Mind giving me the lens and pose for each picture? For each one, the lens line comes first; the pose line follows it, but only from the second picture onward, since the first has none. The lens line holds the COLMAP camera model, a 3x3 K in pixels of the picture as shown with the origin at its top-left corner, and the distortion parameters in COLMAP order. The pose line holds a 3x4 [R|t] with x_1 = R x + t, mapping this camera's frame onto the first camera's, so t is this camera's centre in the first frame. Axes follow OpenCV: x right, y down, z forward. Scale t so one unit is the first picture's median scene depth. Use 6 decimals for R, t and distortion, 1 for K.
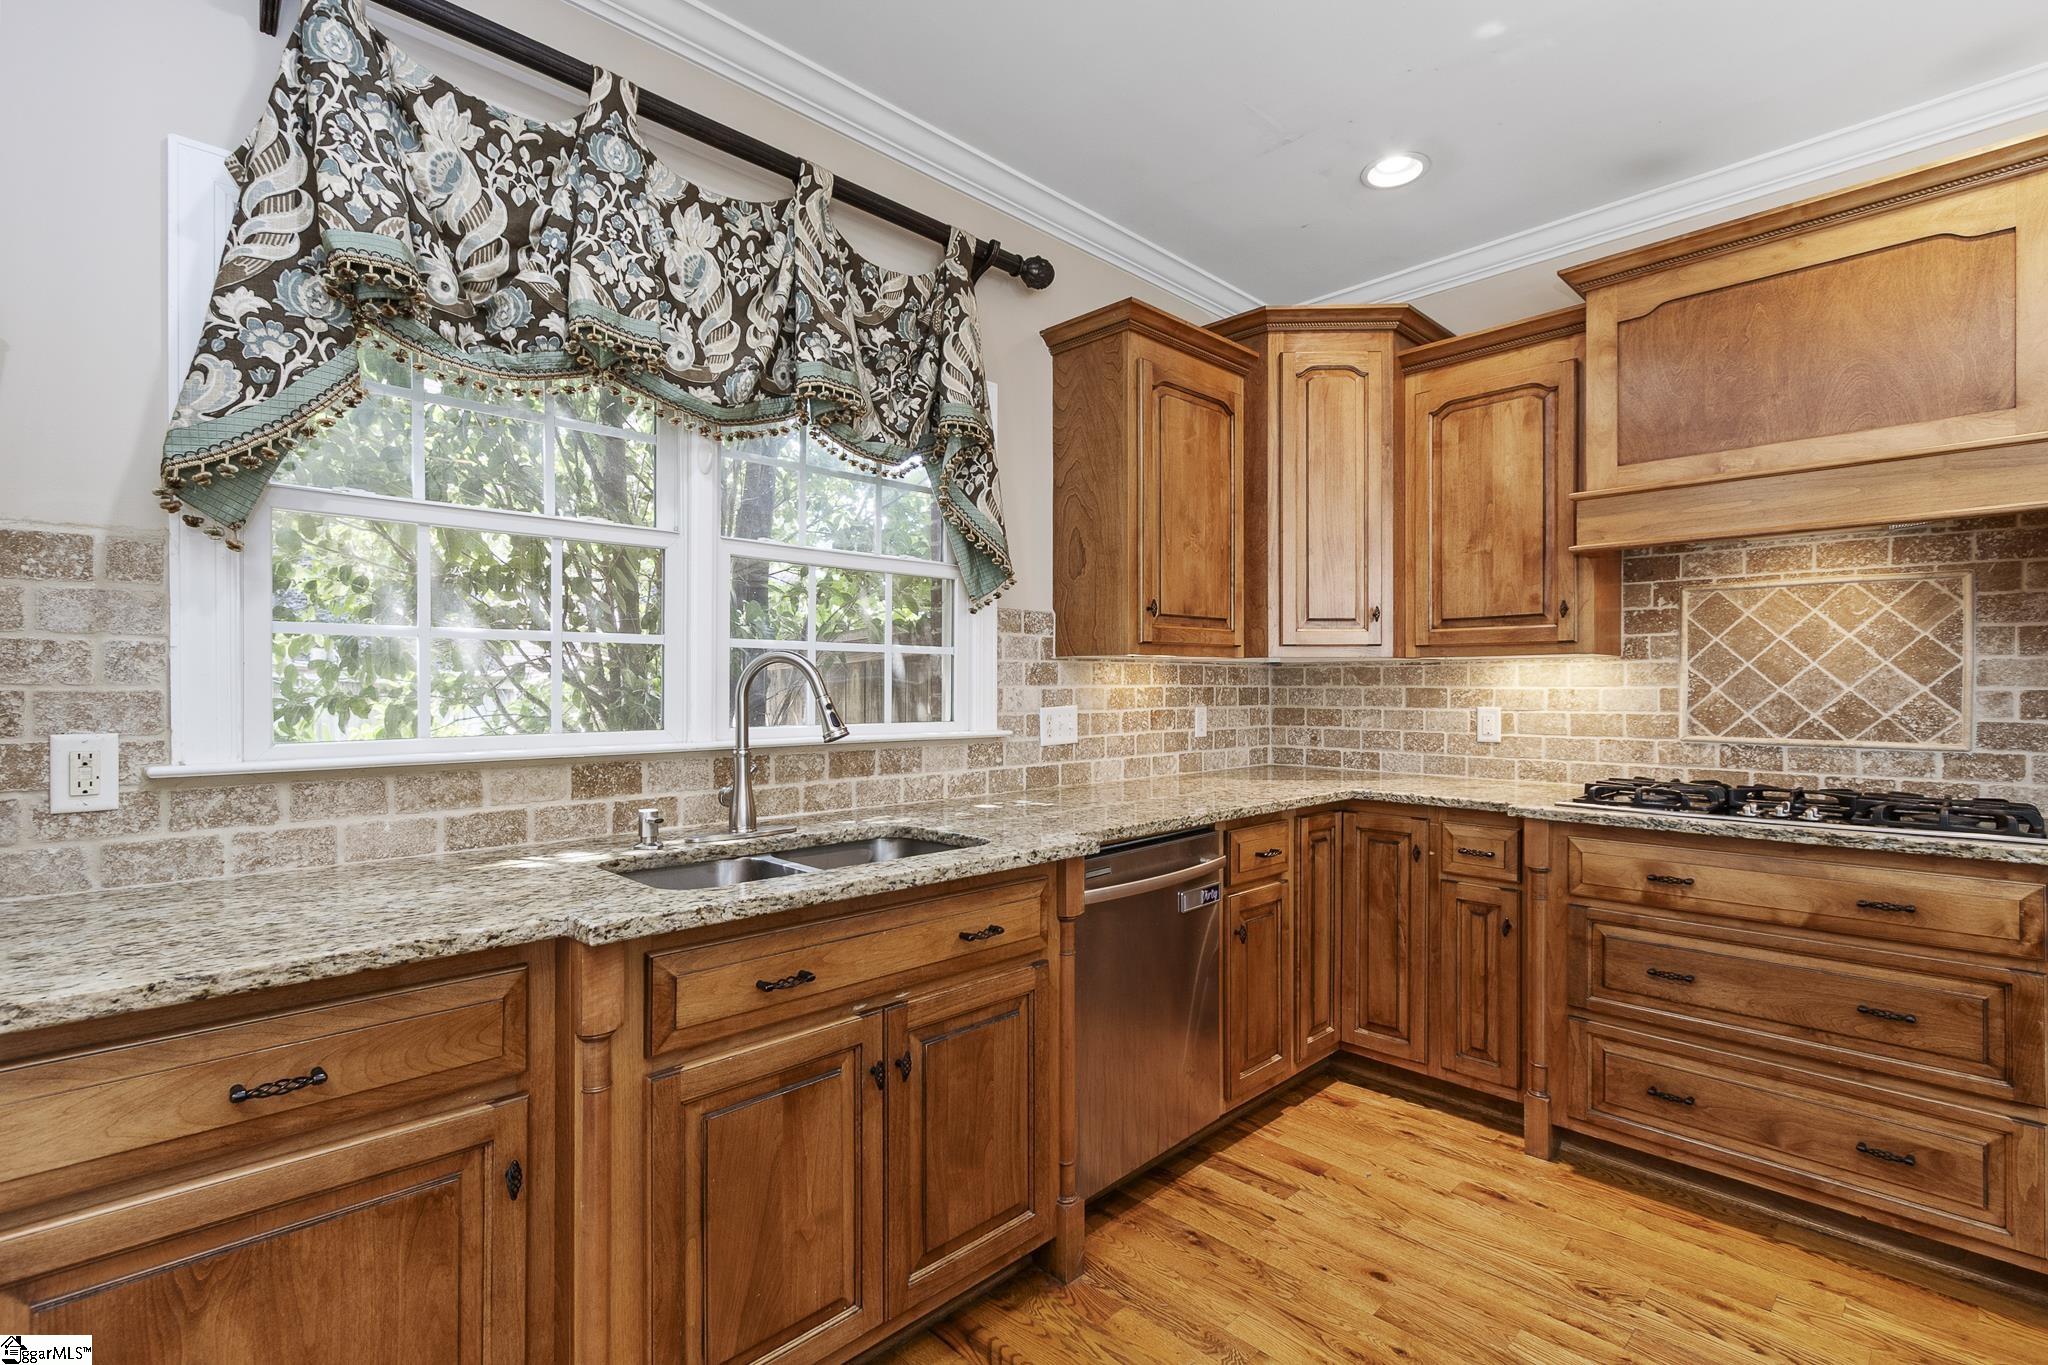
lens RADIAL K [[944.3, 0, 1025.2], [0, 944.3, 683.6], [0, 0, 1]] dist [0.004299, -0.002009]
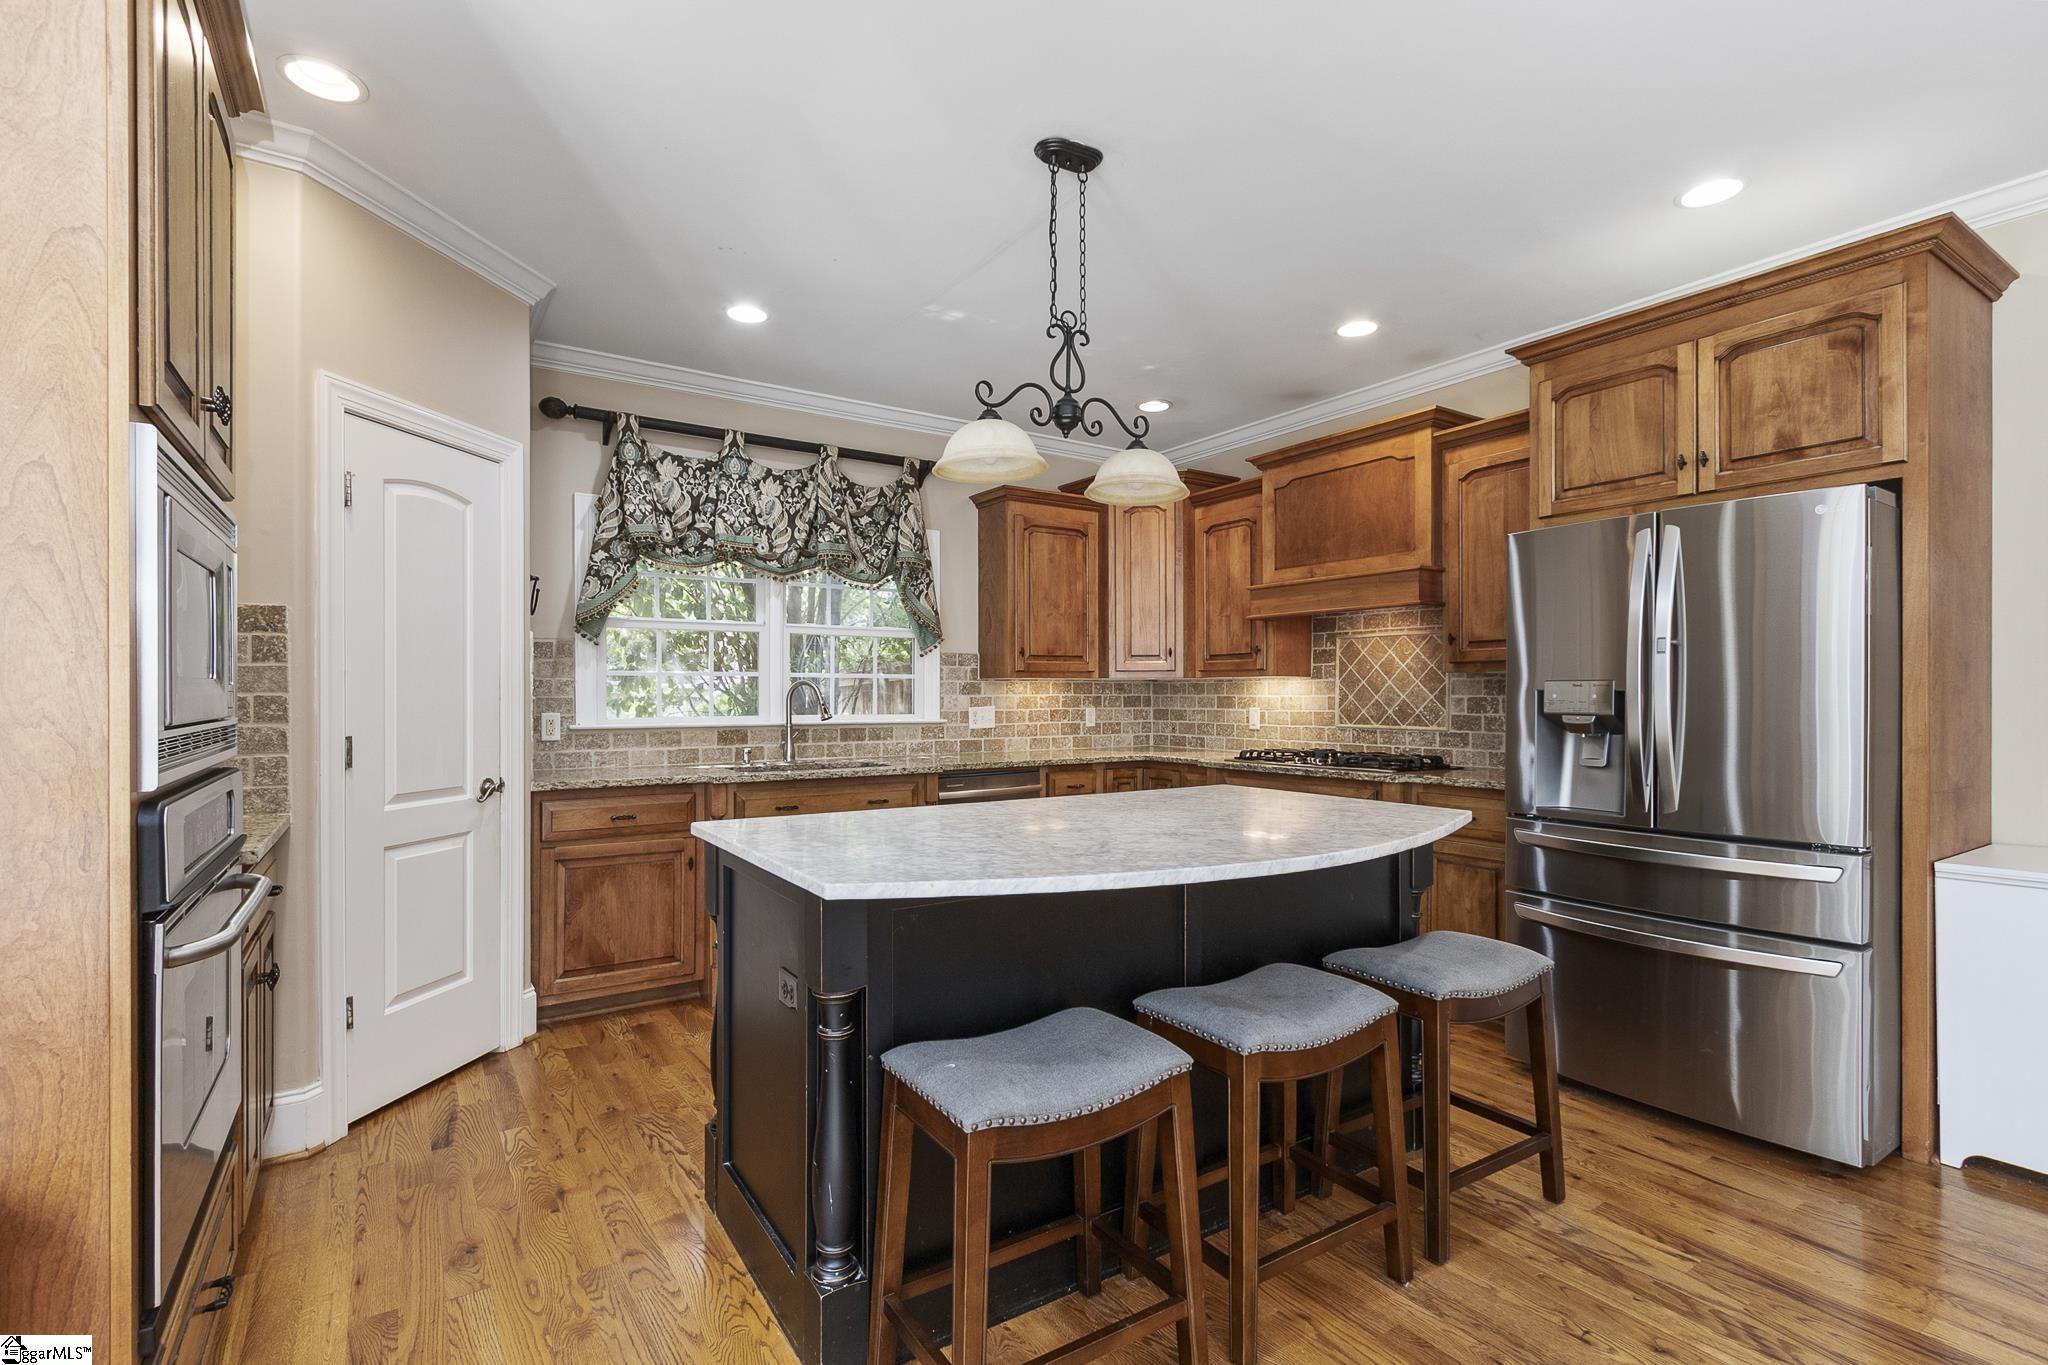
lens RADIAL K [[944.3, 0, 1020.4], [0, 944.3, 690.1], [0, 0, 1]] dist [0.004299, -0.002009]
pose [[0.983403, -0.001950, -0.181424, 0.532852], [0.001577, 0.999996, -0.002199, -0.003868], [0.181428, 0.001877, 0.983402, -0.906199]]
